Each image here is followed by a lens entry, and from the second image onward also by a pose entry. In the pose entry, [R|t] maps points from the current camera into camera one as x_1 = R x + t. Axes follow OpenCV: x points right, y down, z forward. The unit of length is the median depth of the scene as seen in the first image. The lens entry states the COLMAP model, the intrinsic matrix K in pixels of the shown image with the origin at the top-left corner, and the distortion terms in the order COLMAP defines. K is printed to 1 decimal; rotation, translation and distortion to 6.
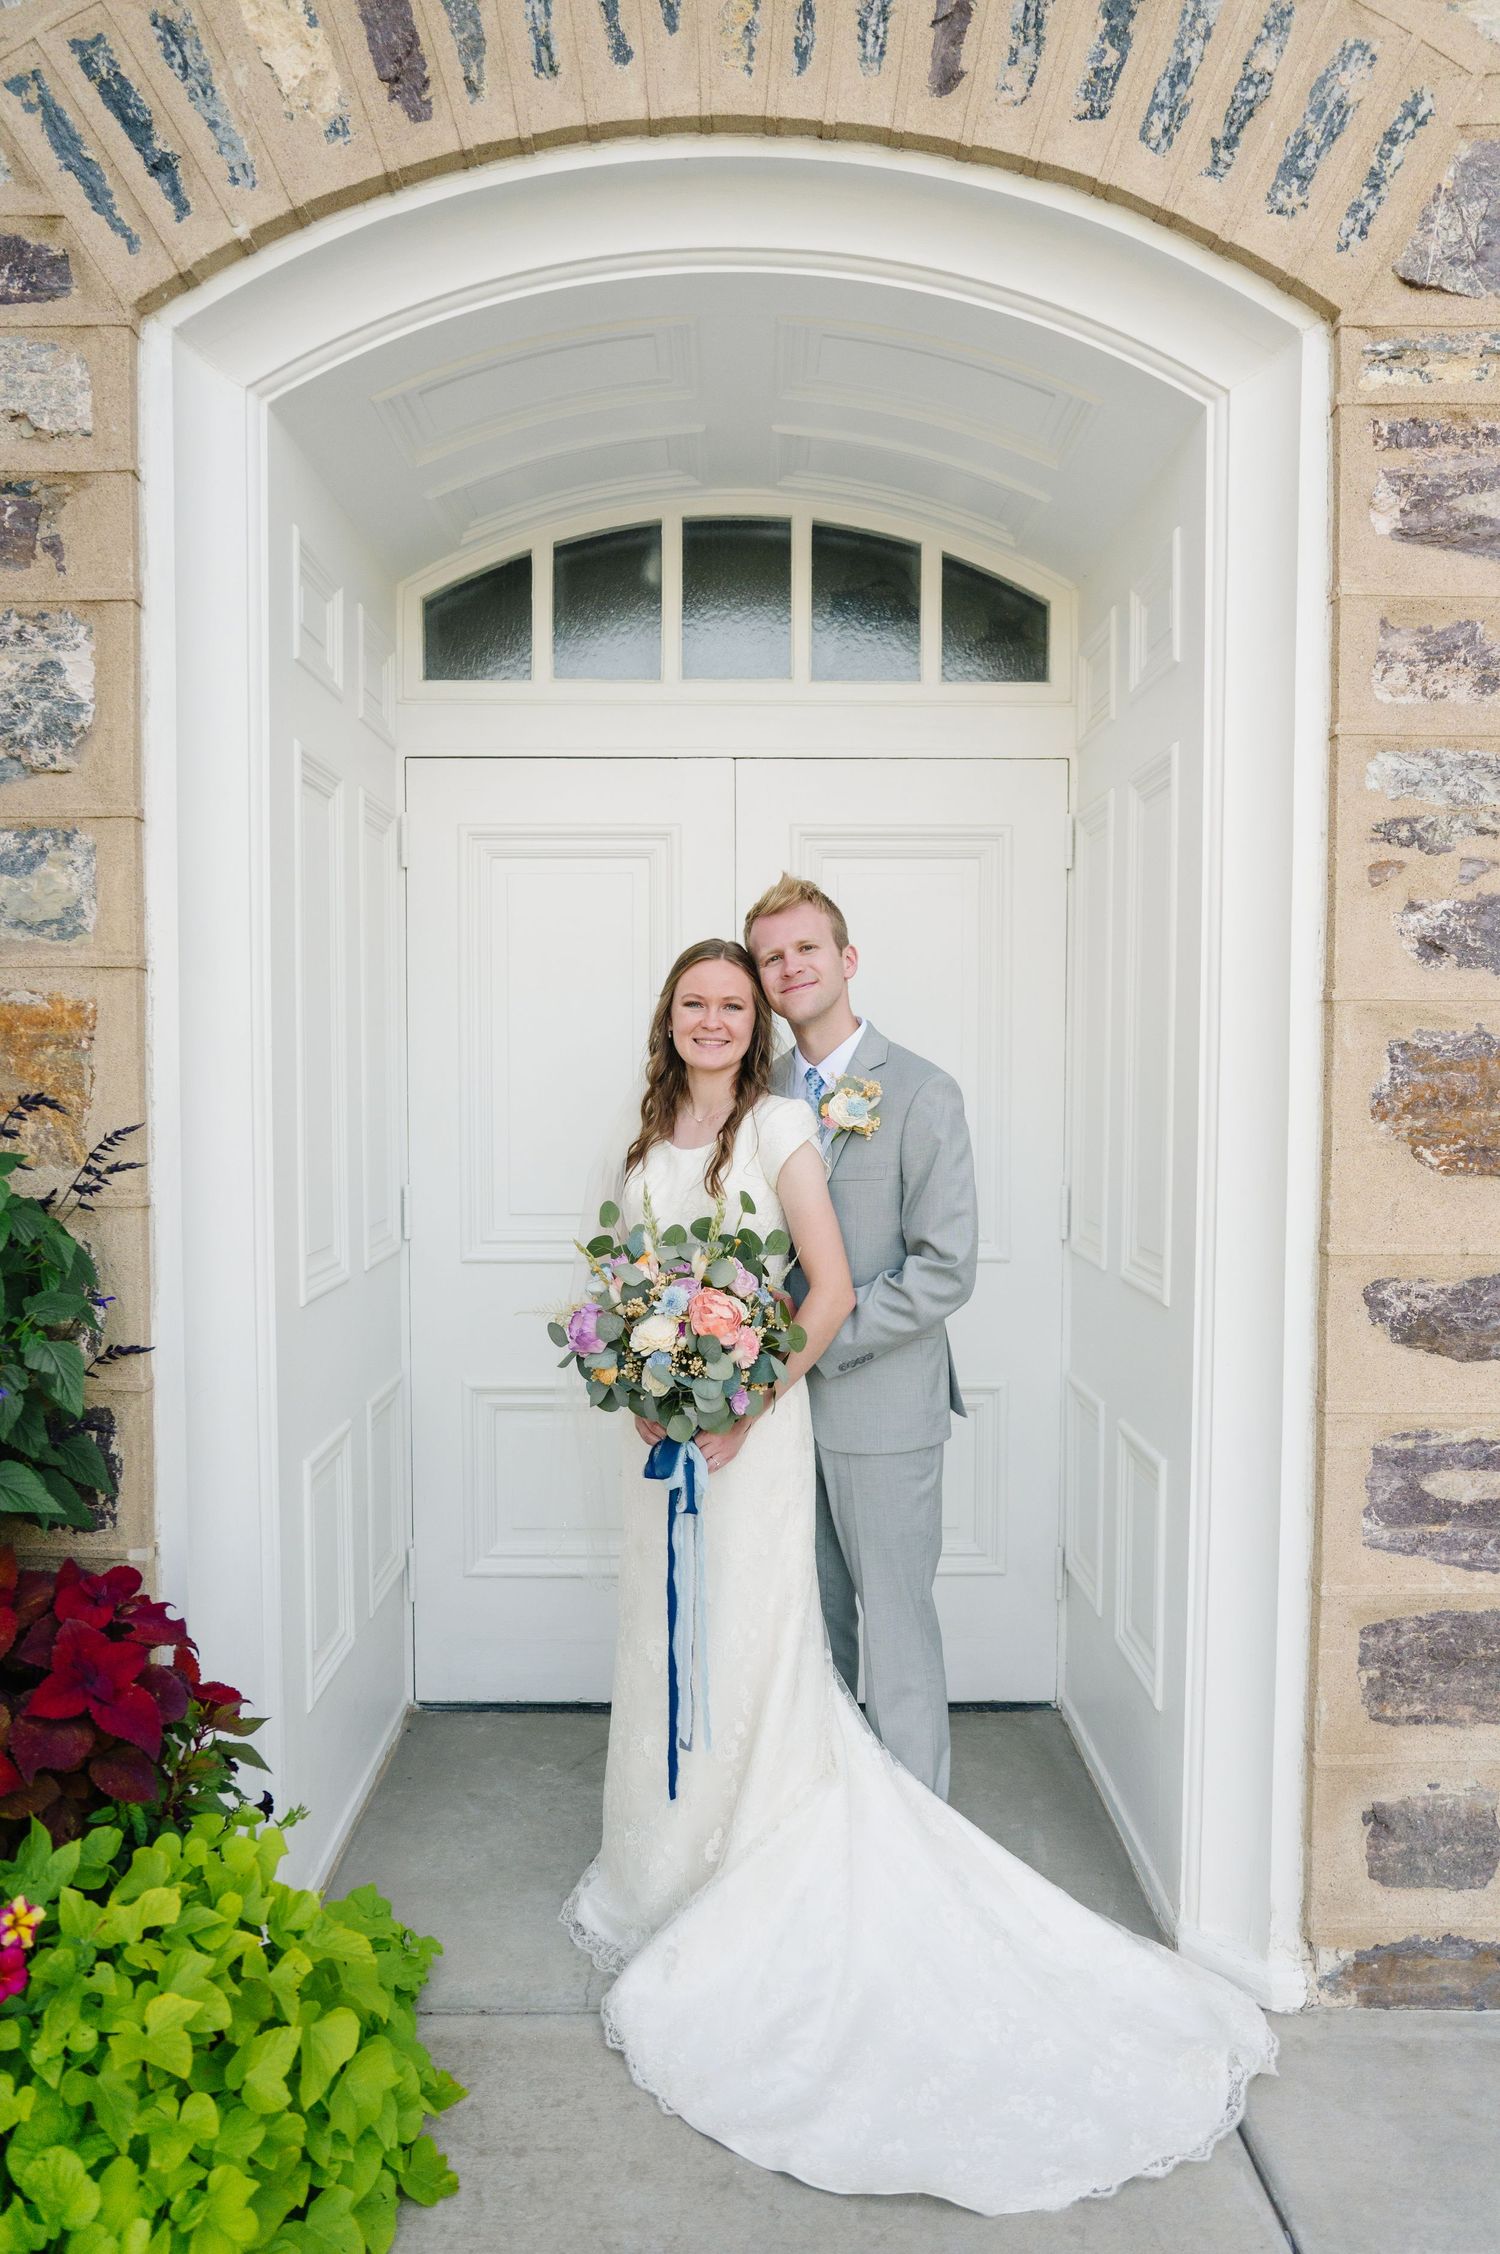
lens RADIAL K [[1566.5, 0, 748.9], [0, 1566.5, 1123.7], [0, 0, 1]] dist [-0.013482, 0.025100]
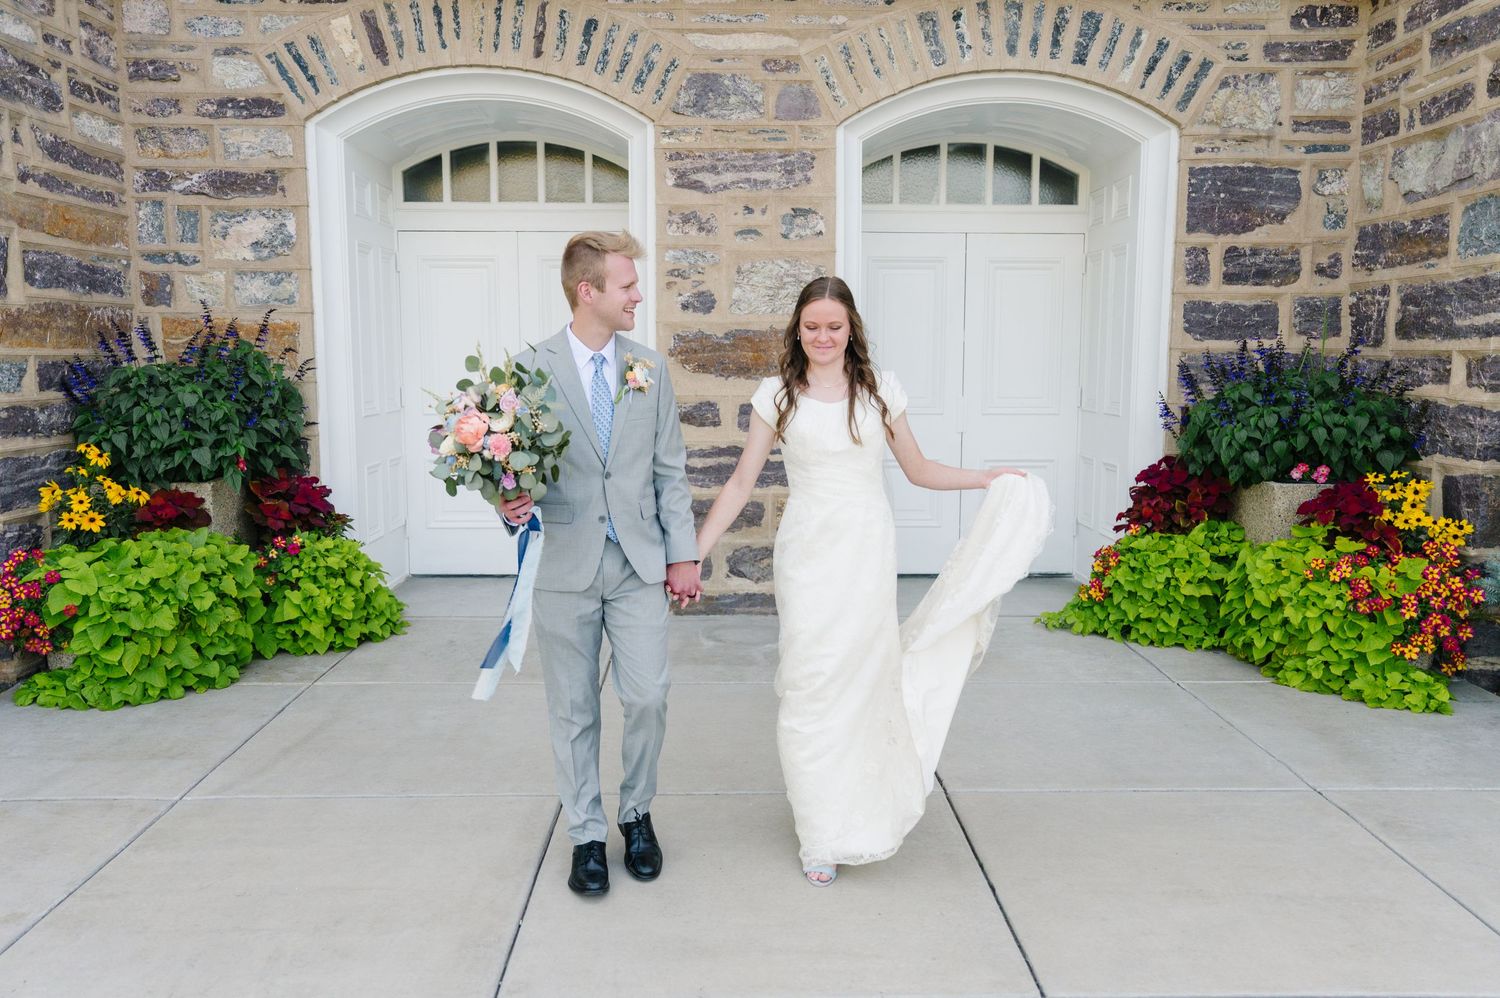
lens RADIAL K [[1232.1, 0, 750.9], [0, 1232.1, 502.4], [0, 0, 1]] dist [0.002853, 0.018867]
pose [[0.999947, -0.002589, 0.010003, 0.561721], [0.001770, 0.996708, 0.081053, 0.100493], [-0.010180, -0.081031, 0.996660, -1.786901]]
